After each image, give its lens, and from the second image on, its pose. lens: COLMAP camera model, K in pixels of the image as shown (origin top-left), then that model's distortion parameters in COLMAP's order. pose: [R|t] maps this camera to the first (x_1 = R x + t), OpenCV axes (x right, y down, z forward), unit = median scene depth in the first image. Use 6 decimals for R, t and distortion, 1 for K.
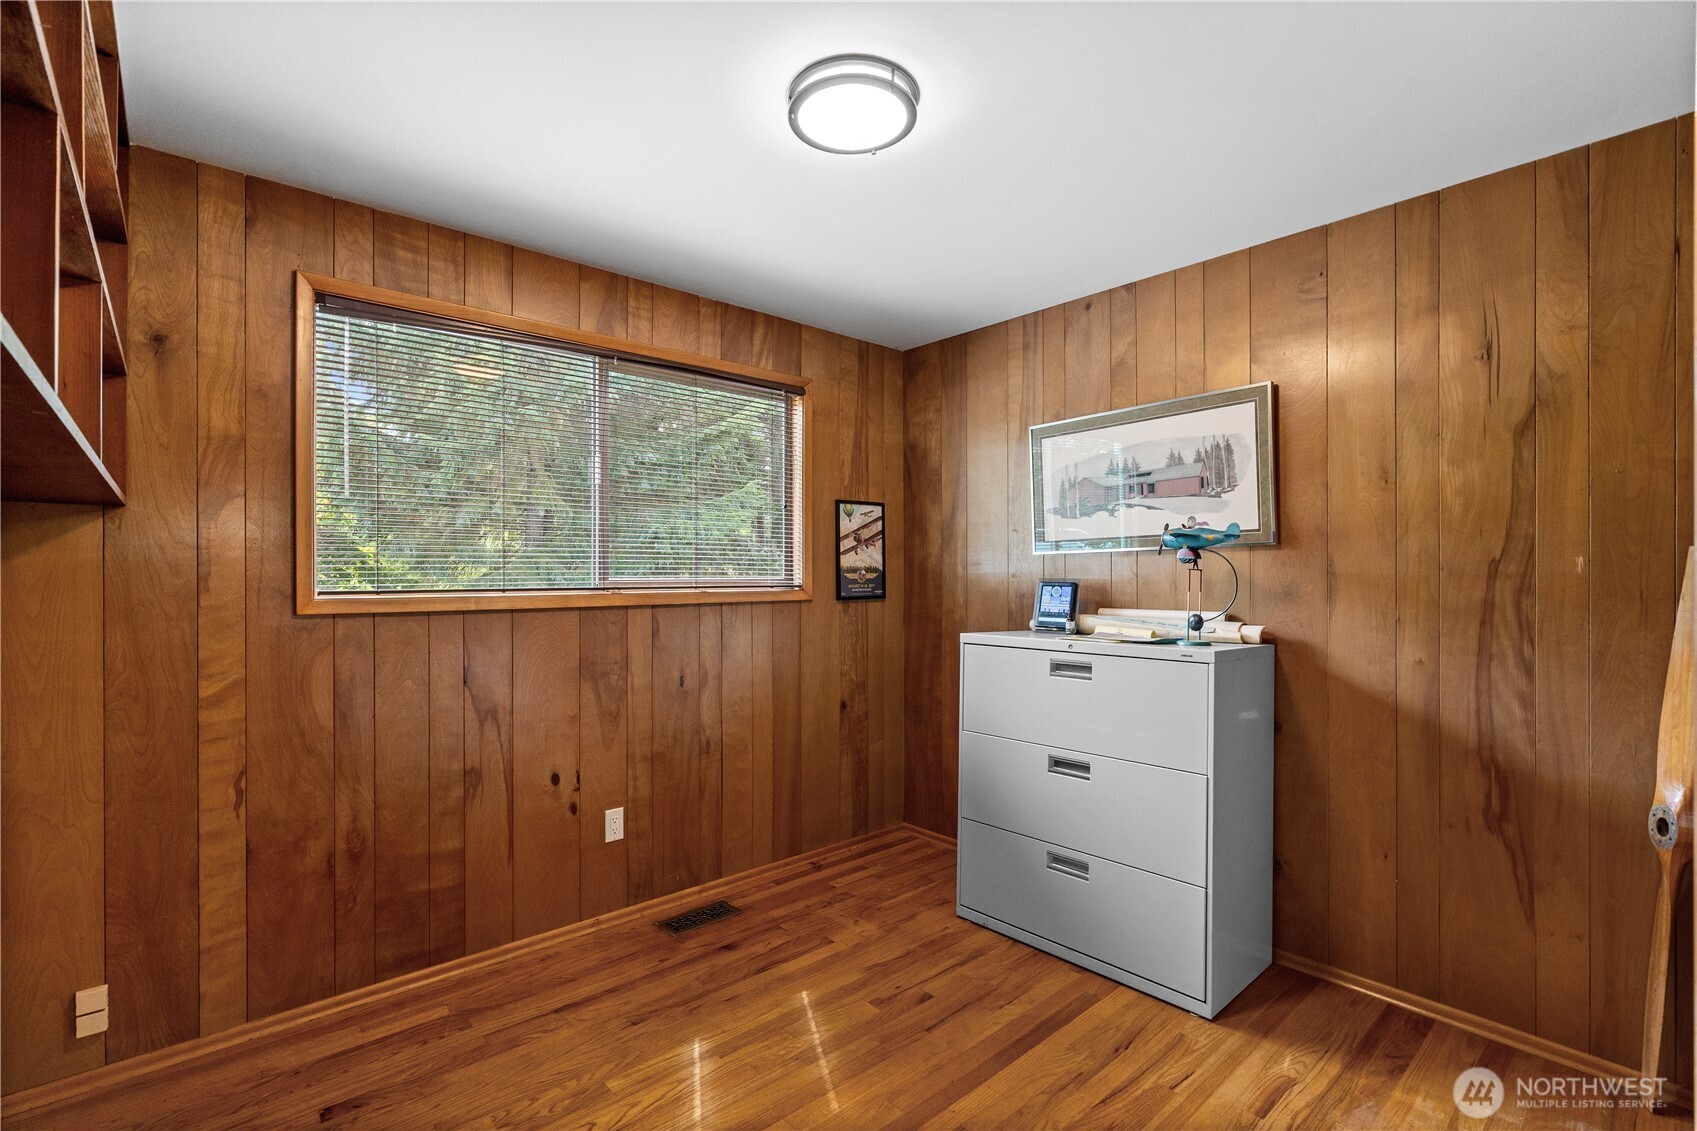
lens RADIAL K [[773.7, 0, 836.4], [0, 773.7, 573.5], [0, 0, 1]] dist [-0.005015, 0.002203]
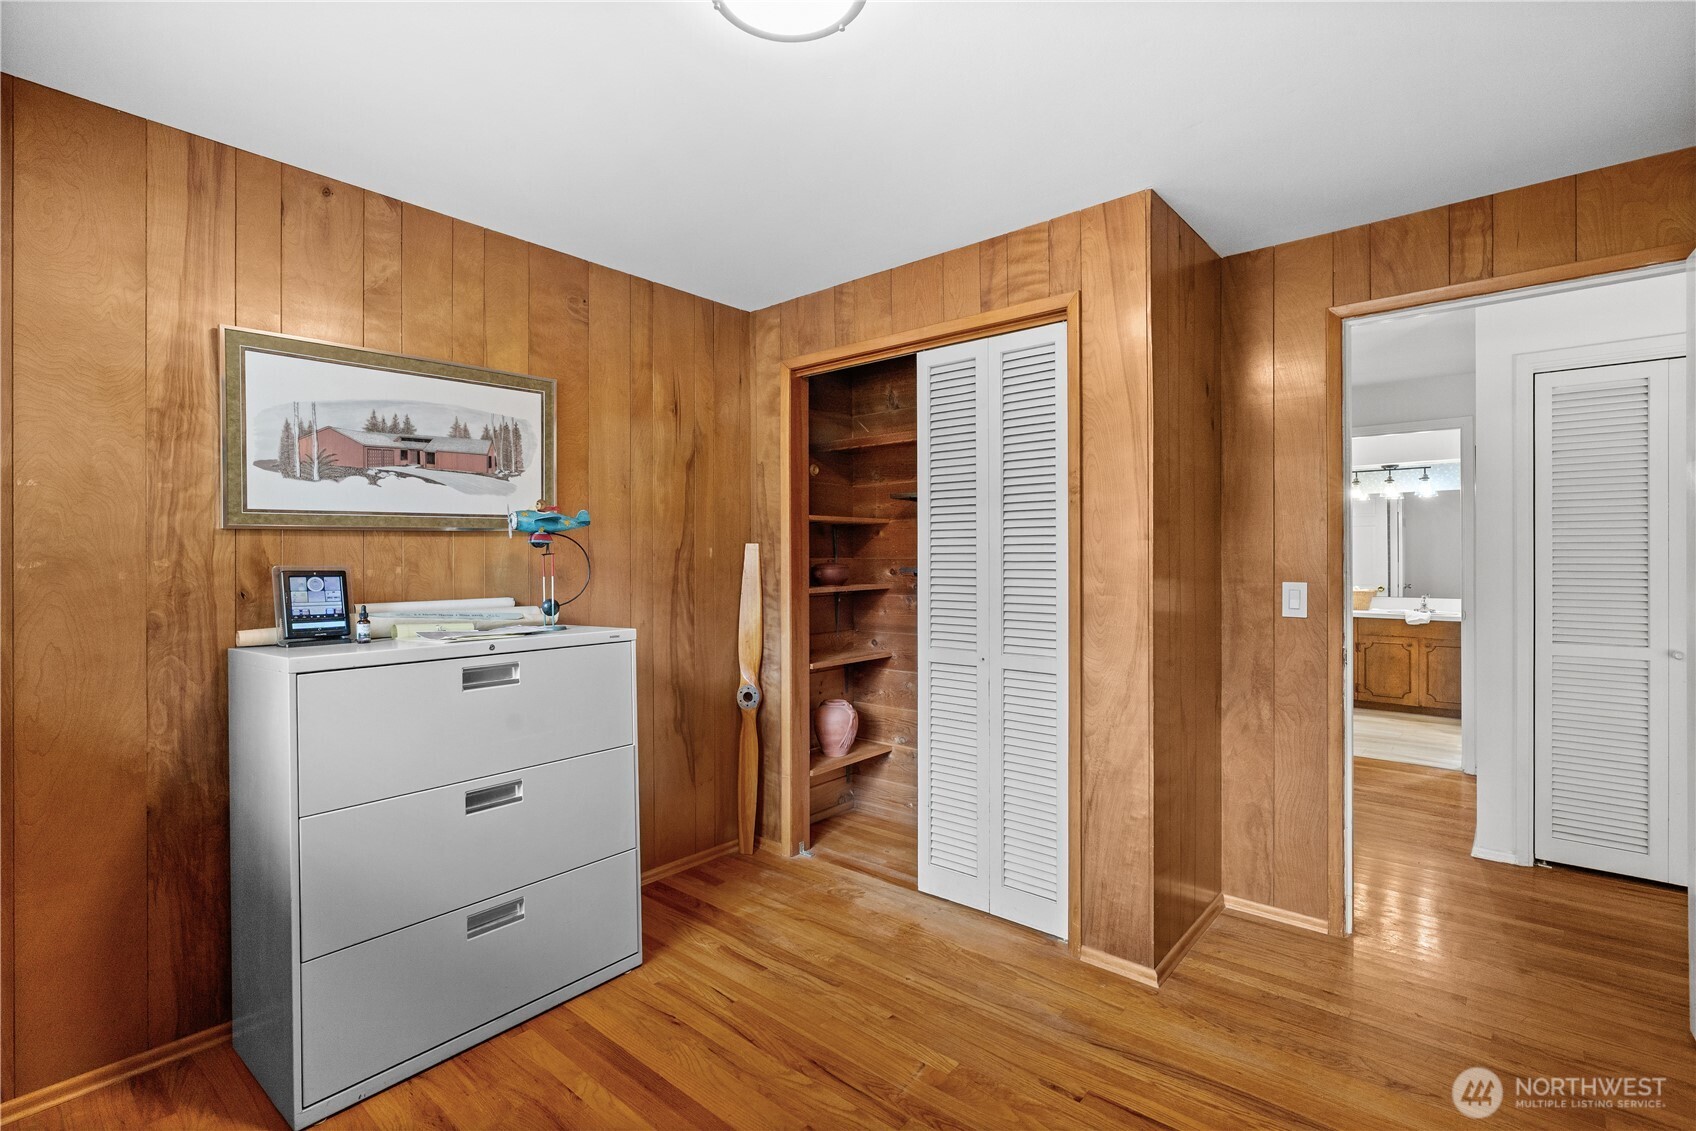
lens RADIAL K [[773.3, 0, 832.7], [0, 773.3, 556.4], [0, 0, 1]] dist [-0.005015, 0.002203]
pose [[-0.138182, 0.002516, 0.990404, -0.539065], [0.001430, 0.999996, -0.002341, 0.000457], [-0.990406, 0.001093, -0.138186, 0.739129]]
